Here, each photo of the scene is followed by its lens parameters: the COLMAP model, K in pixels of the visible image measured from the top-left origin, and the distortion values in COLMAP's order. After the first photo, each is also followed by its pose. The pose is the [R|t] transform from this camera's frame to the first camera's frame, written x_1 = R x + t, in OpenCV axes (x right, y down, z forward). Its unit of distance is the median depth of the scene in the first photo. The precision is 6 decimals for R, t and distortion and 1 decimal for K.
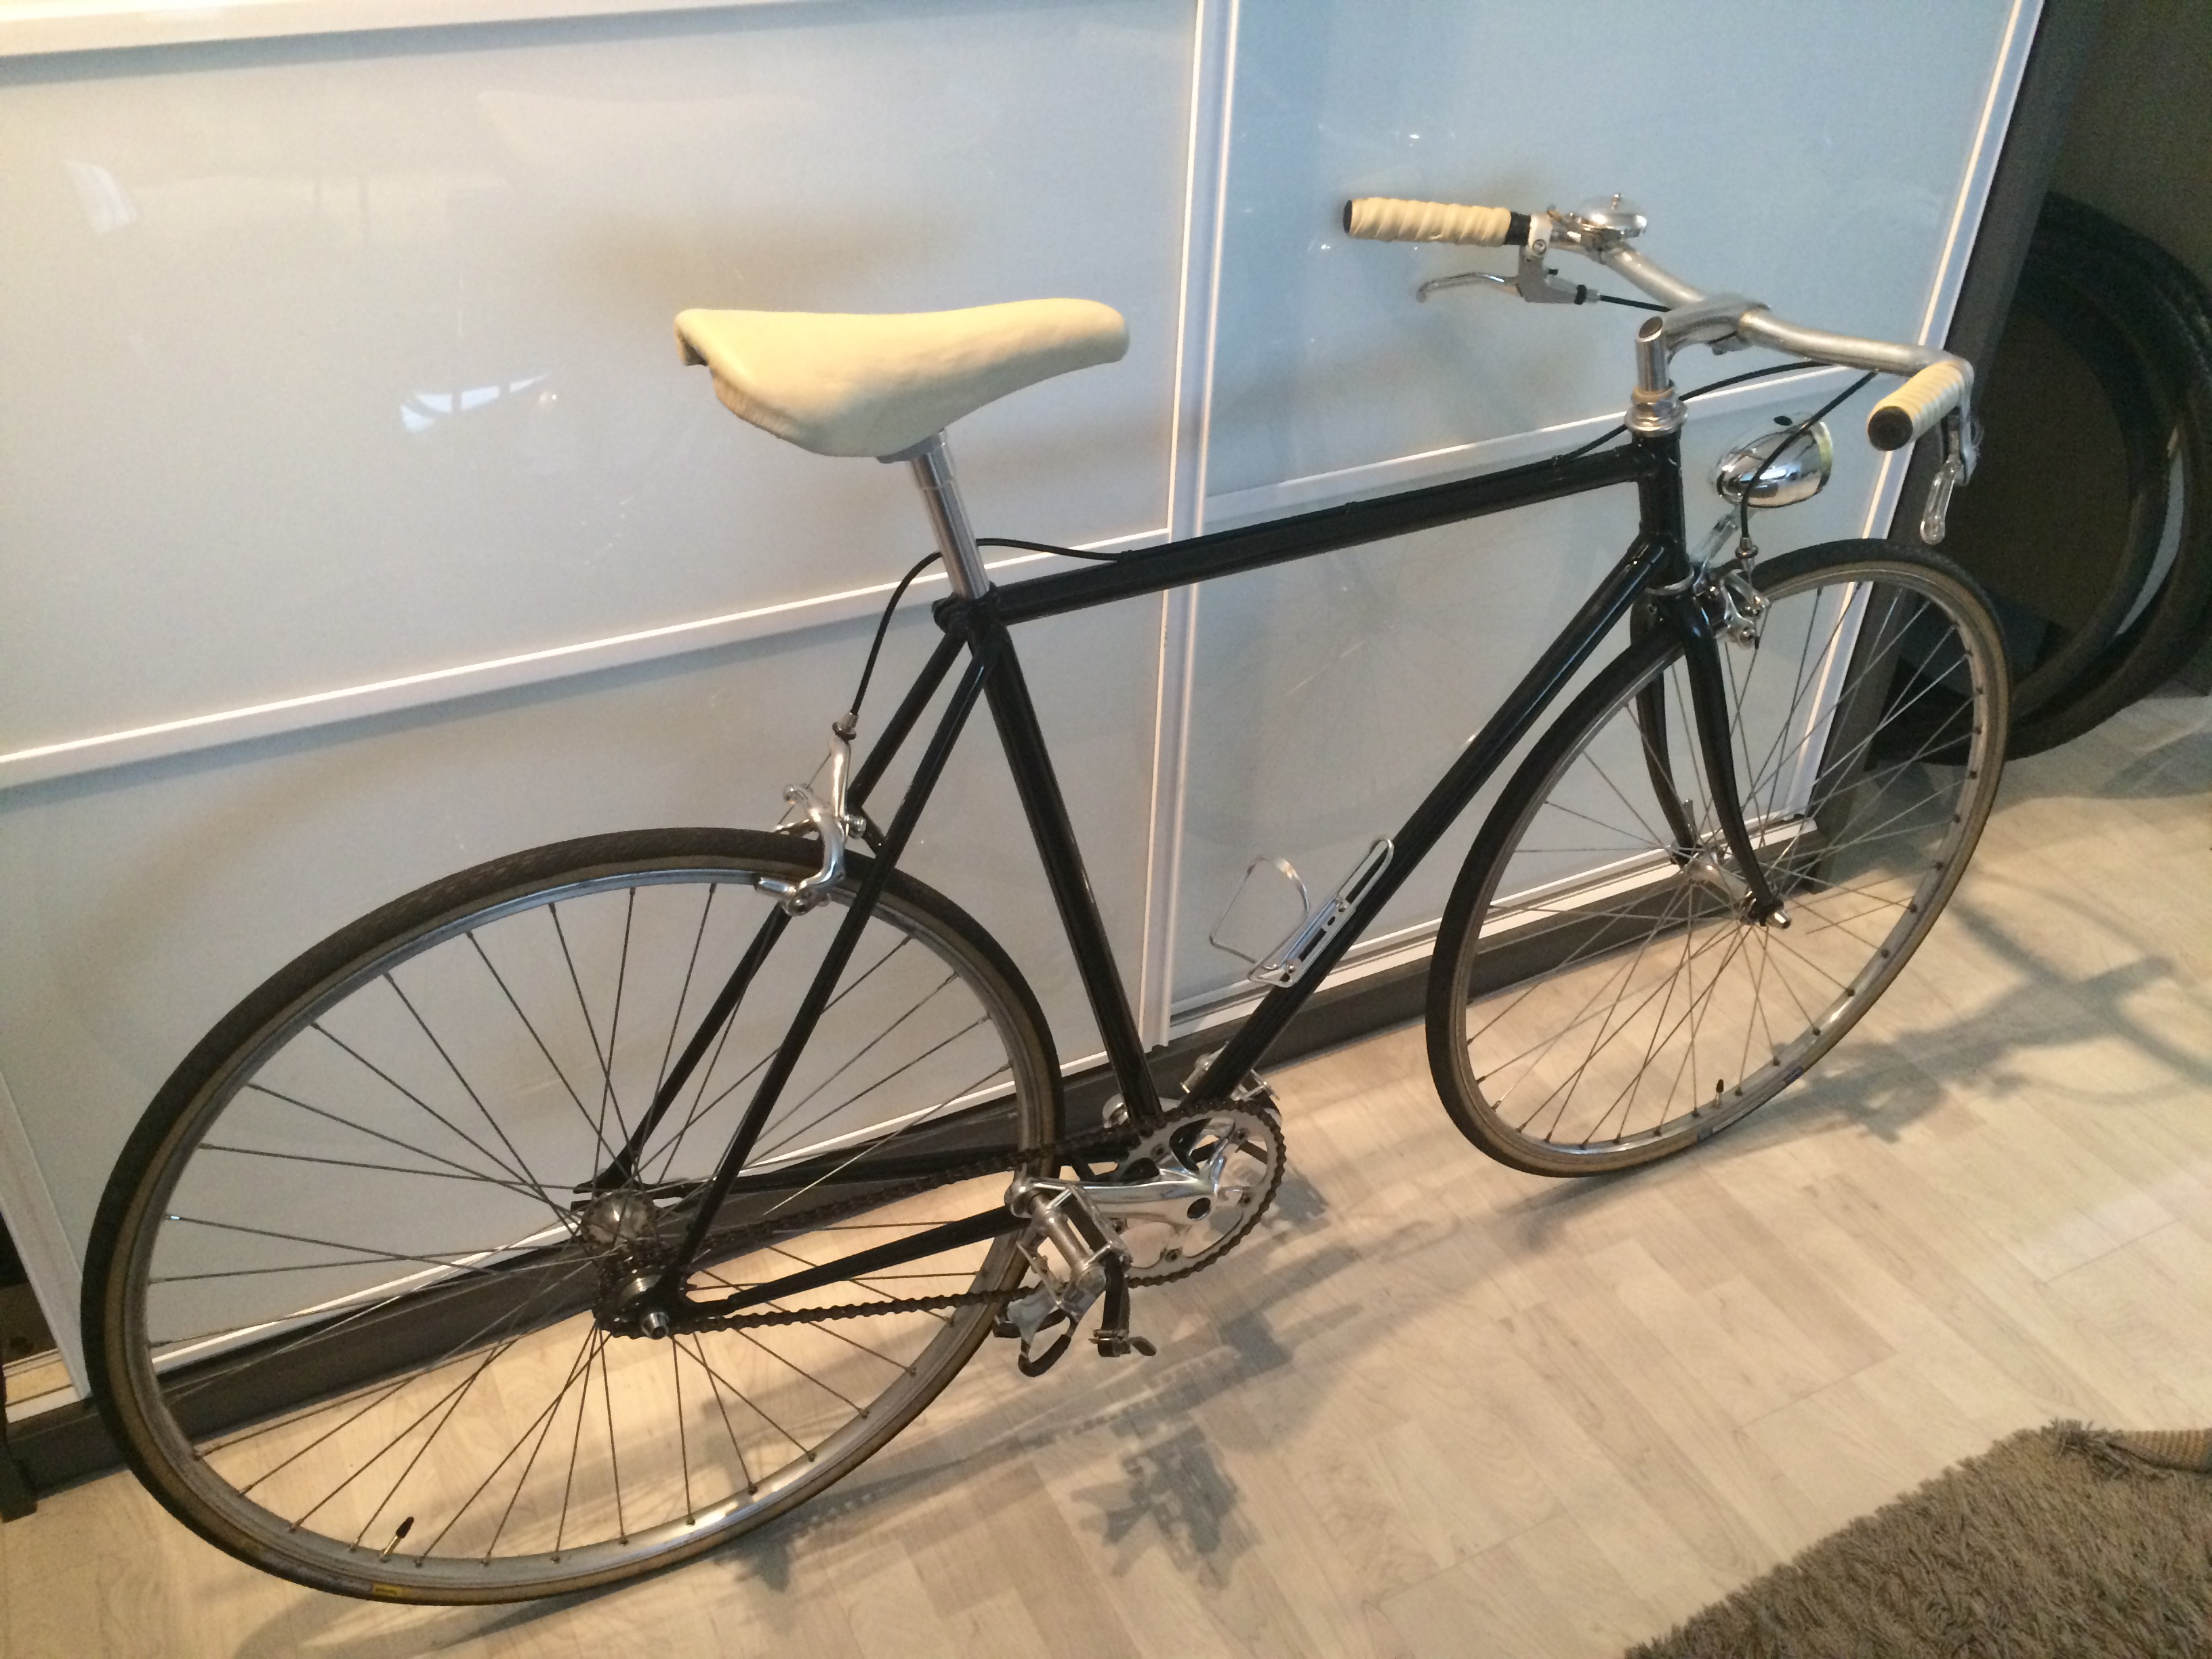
lens RADIAL K [[1873.2, 0, 1114.2], [0, 1873.2, 829.6], [0, 0, 1]] dist [0.017210, -0.029206]
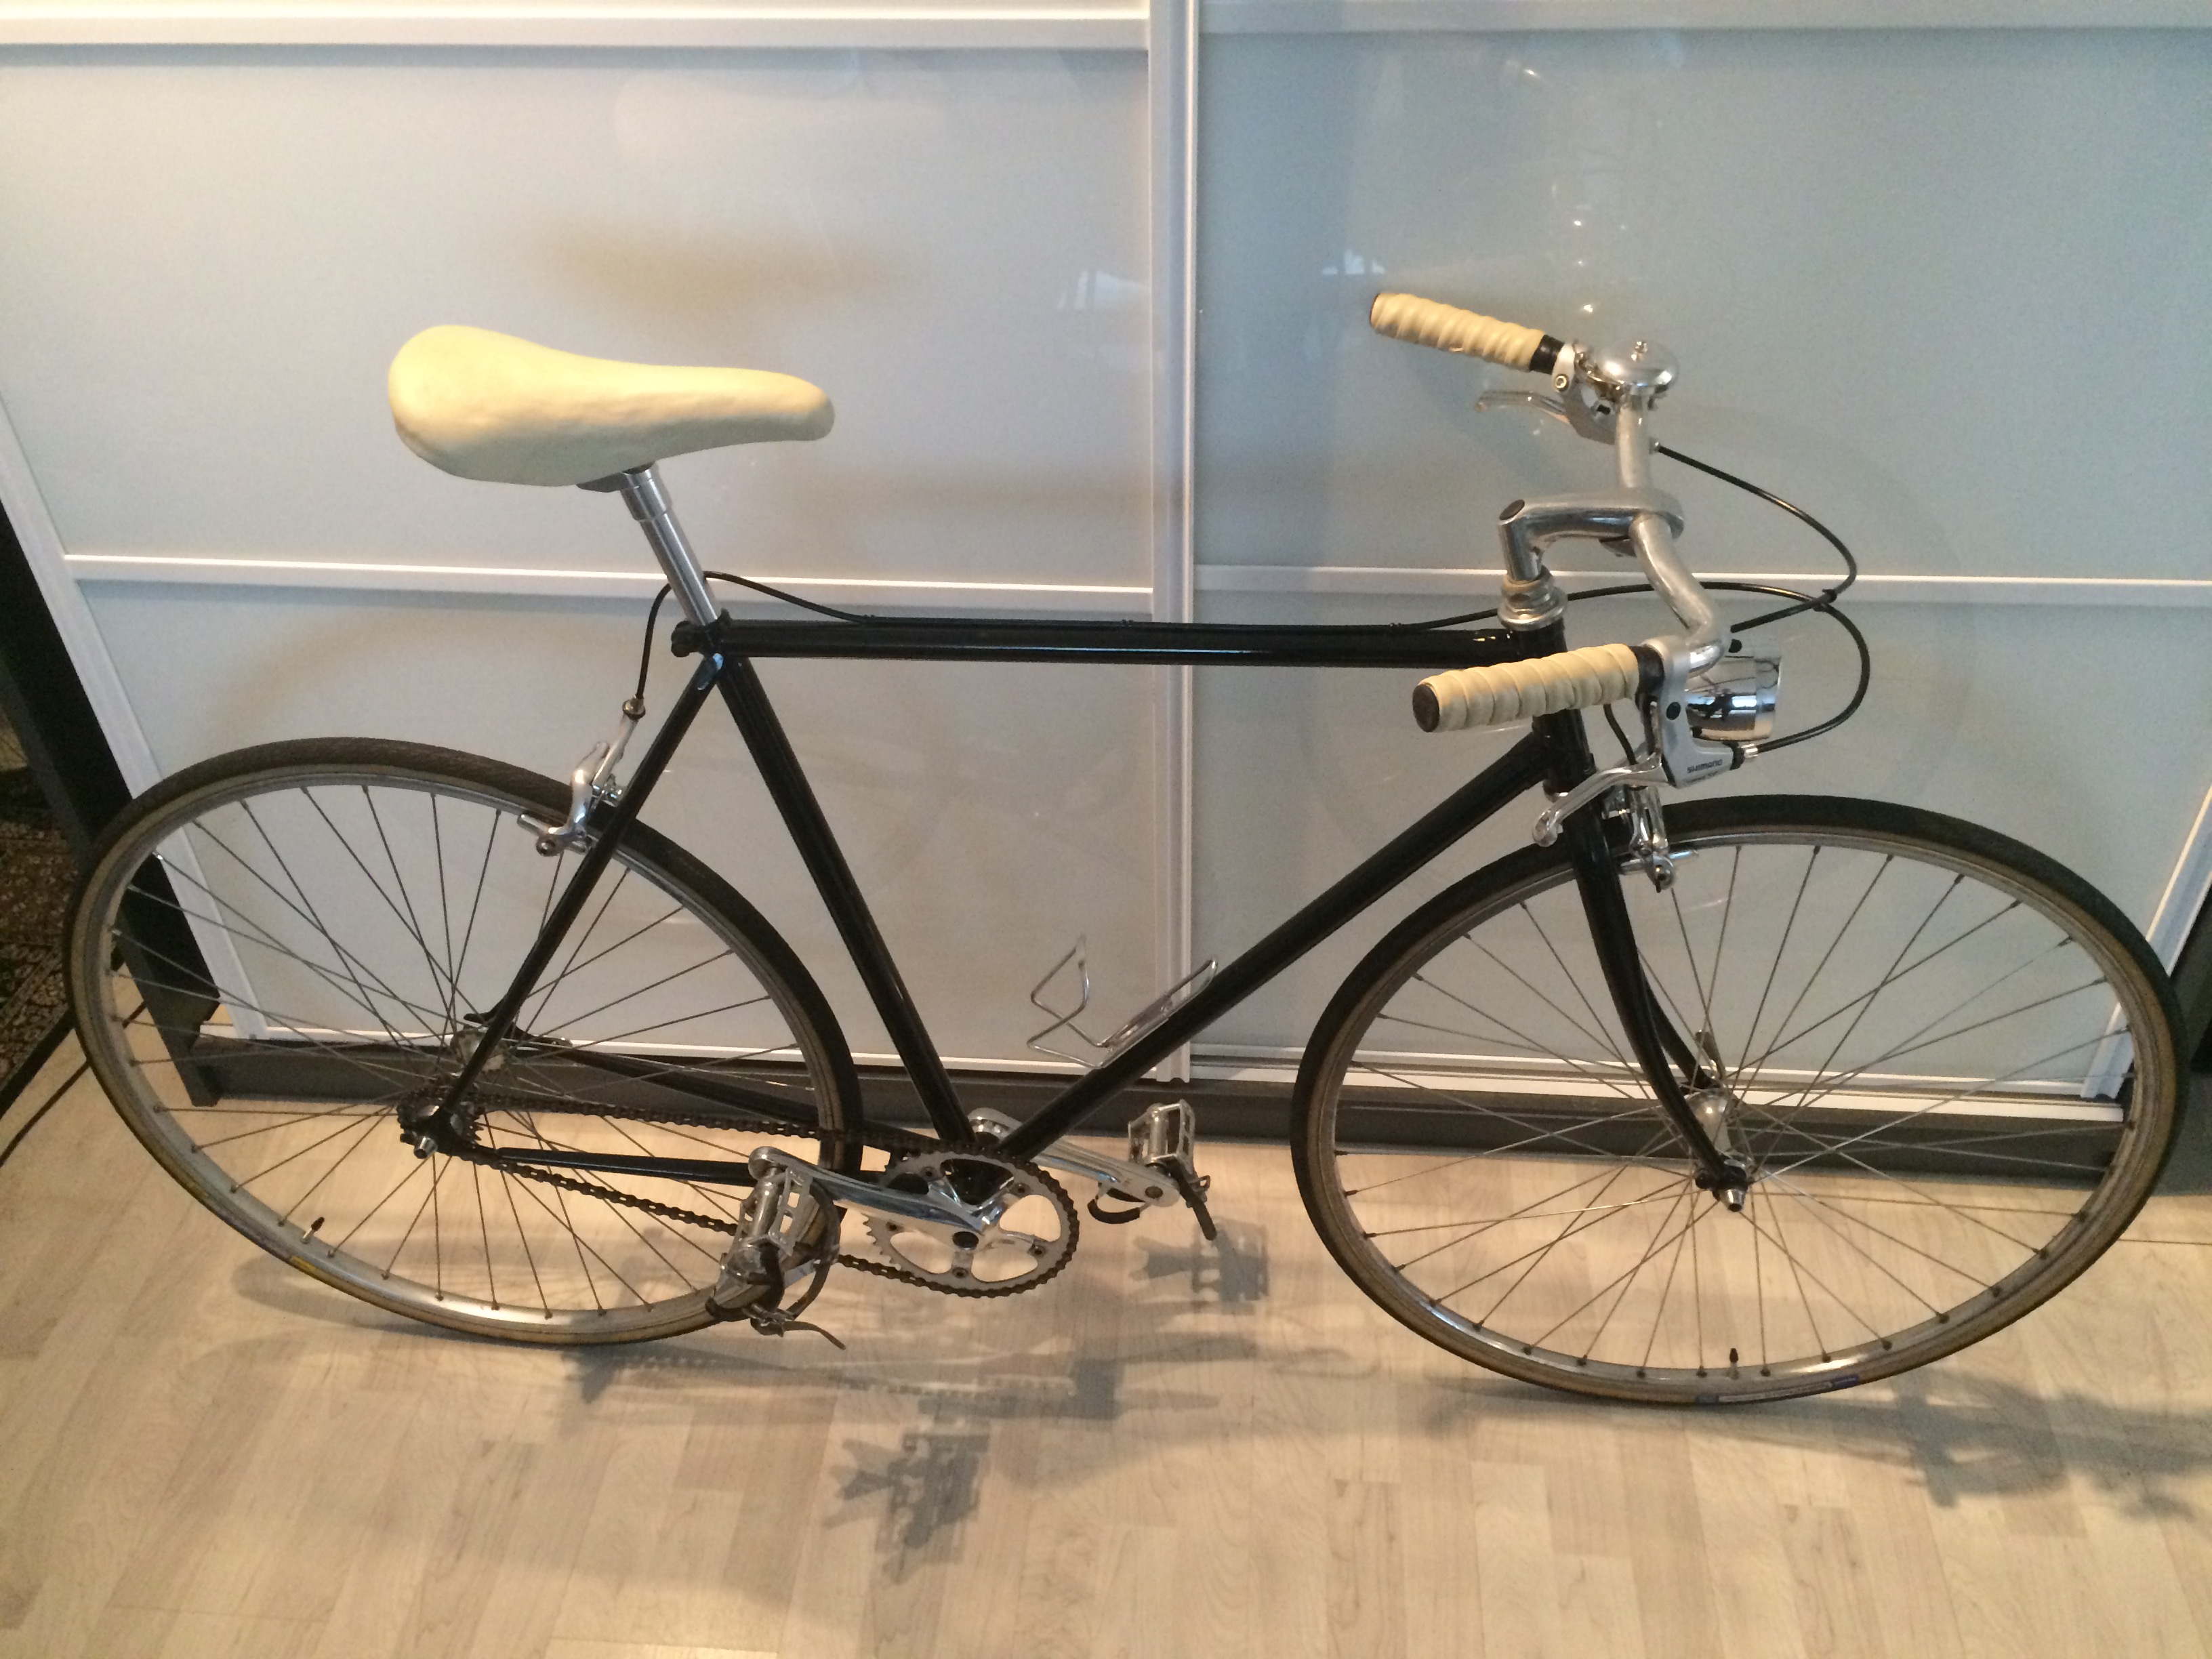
lens RADIAL K [[1873.2, 0, 1115.2], [0, 1873.2, 826.2], [0, 0, 1]] dist [0.017210, -0.029206]
pose [[0.841052, 0.294220, -0.453945, 0.495102], [-0.262657, 0.955708, 0.132791, -0.167031], [0.472908, 0.007548, 0.881079, 0.122758]]
